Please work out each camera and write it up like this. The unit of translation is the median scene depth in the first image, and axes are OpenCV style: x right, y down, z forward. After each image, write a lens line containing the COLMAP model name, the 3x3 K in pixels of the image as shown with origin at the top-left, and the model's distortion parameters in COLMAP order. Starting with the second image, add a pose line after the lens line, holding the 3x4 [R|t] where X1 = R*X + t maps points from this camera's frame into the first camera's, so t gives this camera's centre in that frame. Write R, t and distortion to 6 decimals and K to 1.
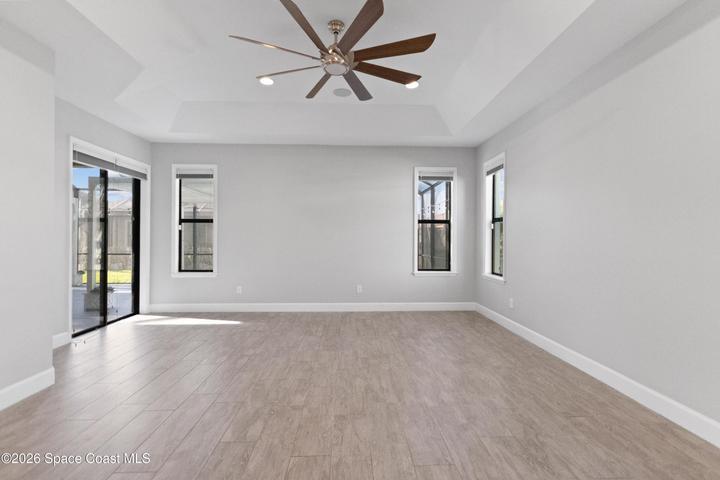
lens RADIAL K [[336.9, 0, 363.8], [0, 336.9, 236.8], [0, 0, 1]] dist [0.019813, 0.000161]
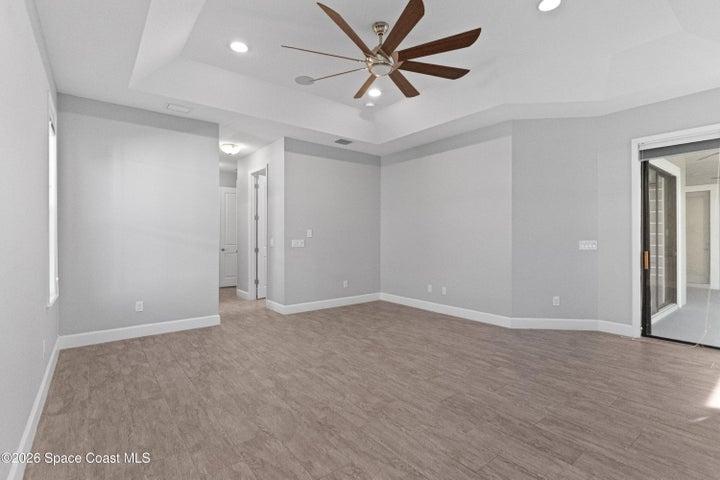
lens RADIAL K [[336.9, 0, 362.1], [0, 336.9, 239.3], [0, 0, 1]] dist [0.019813, 0.000161]
pose [[-0.813914, 0.000359, -0.580985, 0.636035], [0.000121, 1.000000, 0.000450, 0.015406], [0.580985, 0.000296, -0.813914, 2.077850]]
